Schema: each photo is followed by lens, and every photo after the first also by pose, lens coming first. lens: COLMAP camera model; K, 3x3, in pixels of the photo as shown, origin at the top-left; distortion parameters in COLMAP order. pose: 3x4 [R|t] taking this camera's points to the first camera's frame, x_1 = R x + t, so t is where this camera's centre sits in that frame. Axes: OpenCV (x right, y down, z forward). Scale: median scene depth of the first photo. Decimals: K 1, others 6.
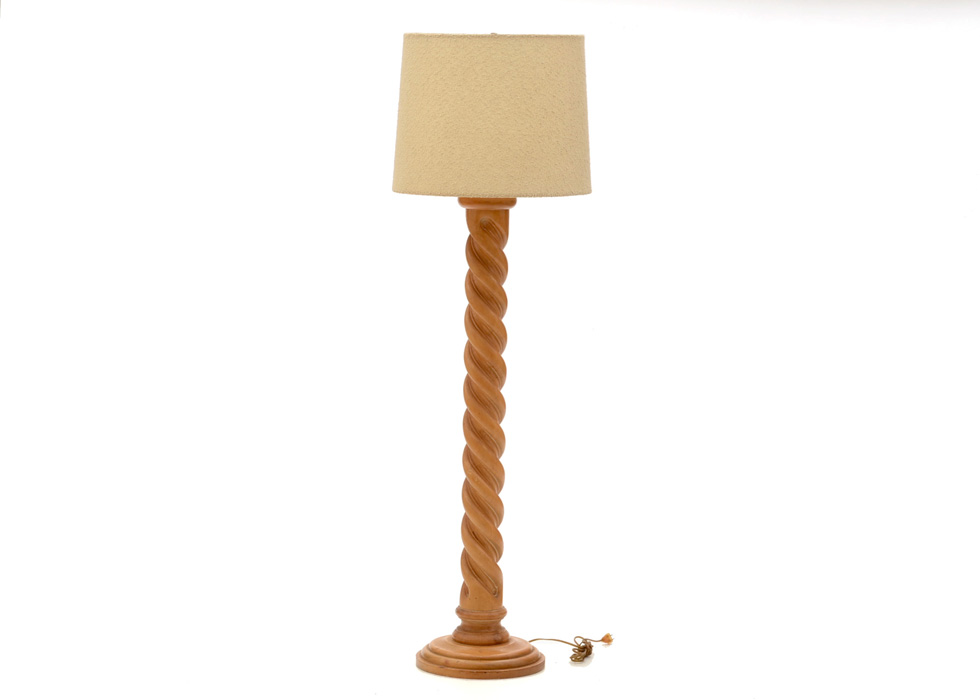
lens RADIAL K [[2309.3, 0, 486.0], [0, 2309.3, 349.6], [0, 0, 1]] dist [0.280048, 0.000000]
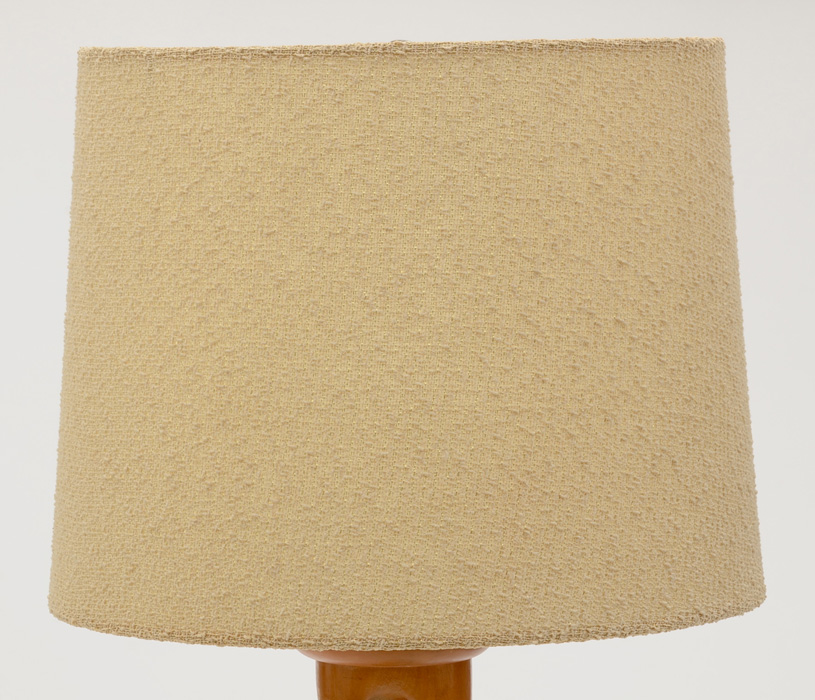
lens RADIAL K [[3469.3, 0, 408.6], [0, 3469.3, 349.5], [0, 0, 1]] dist [0.598560, 0.000000]
pose [[0.999392, -0.021873, -0.027154, 0.015261], [0.020382, 0.998333, -0.054006, -0.077848], [0.028290, 0.053419, 0.998171, 0.593163]]
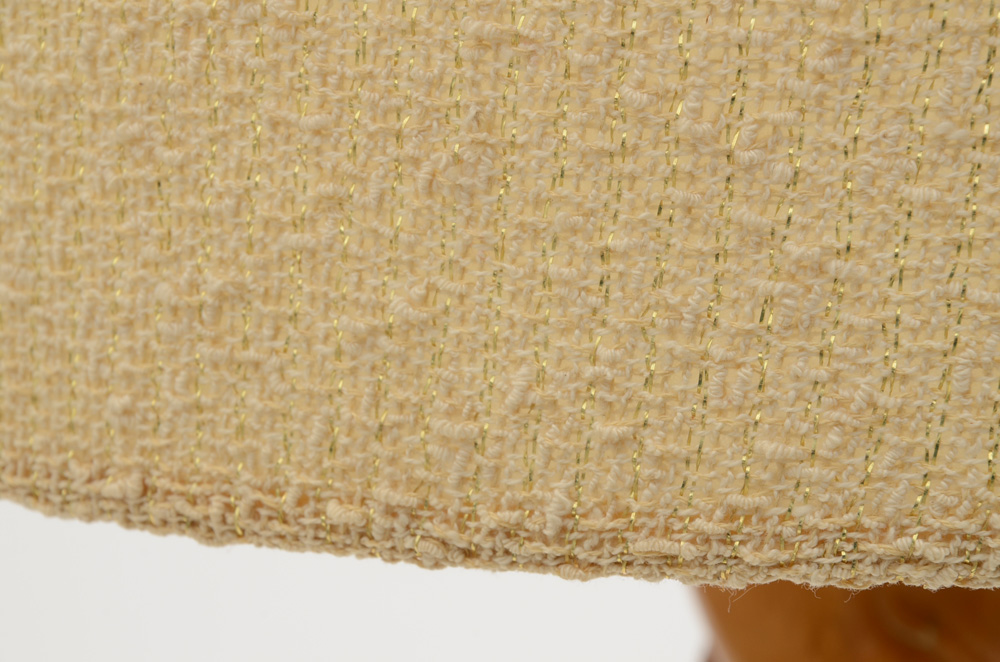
lens RADIAL K [[4514.0, 0, 501.3], [0, 4514.0, 331.2], [0, 0, 1]] dist [1.062292, 0.000000]
pose [[0.995478, -0.053150, -0.078730, -0.004511], [0.061538, 0.992216, 0.108261, -0.081832], [0.072363, -0.112616, 0.991000, 0.915696]]
